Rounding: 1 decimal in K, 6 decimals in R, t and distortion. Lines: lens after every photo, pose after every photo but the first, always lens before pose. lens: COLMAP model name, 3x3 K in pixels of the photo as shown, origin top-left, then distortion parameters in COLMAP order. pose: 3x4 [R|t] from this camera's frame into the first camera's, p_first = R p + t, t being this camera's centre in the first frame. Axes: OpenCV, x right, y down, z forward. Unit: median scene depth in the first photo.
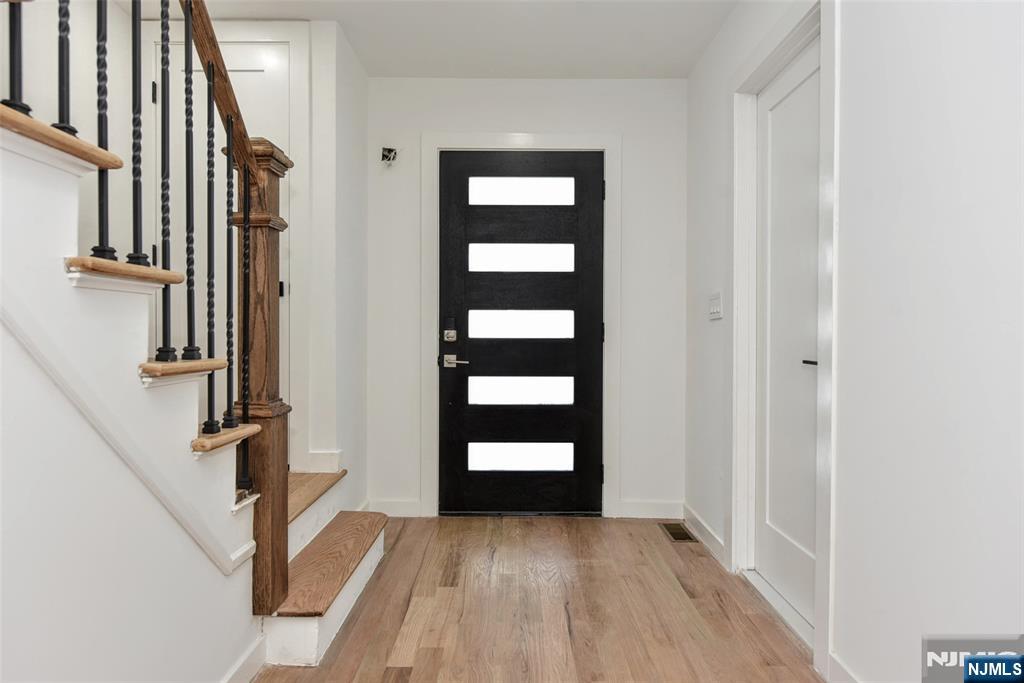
lens RADIAL K [[547.8, 0, 512.0], [0, 547.8, 341.5], [0, 0, 1]] dist [0.002347, 0.001080]
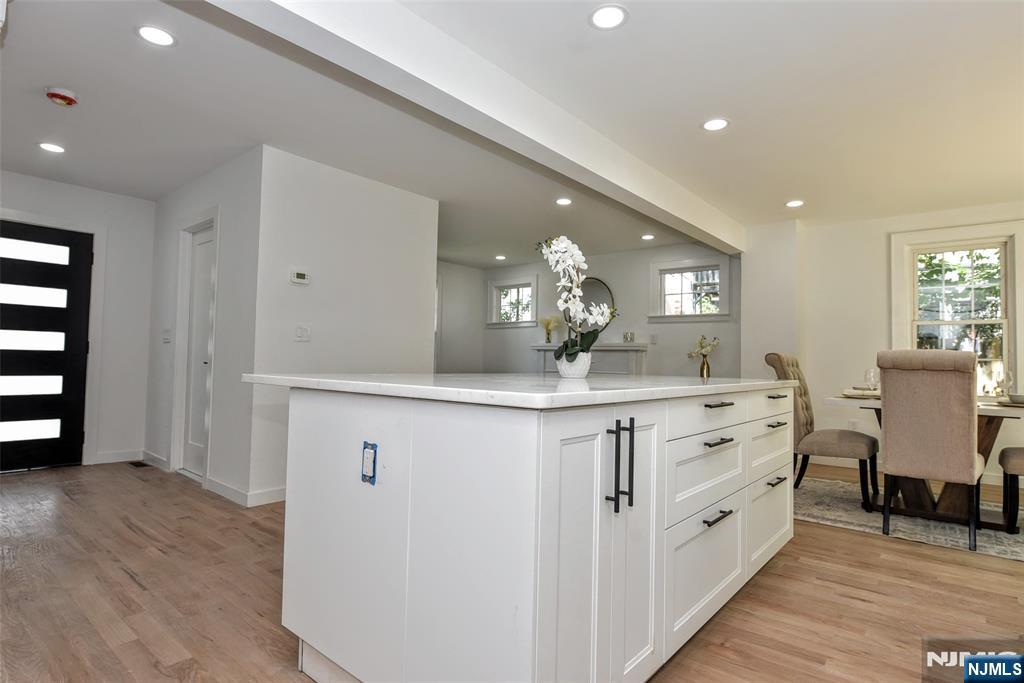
lens RADIAL K [[547.8, 0, 512.0], [0, 547.8, 341.5], [0, 0, 1]] dist [0.002347, 0.001080]
pose [[0.628955, 0.036914, 0.776565, -0.297114], [-0.011803, 0.999210, -0.037938, 0.012291], [-0.777352, 0.014696, 0.628894, -0.954487]]
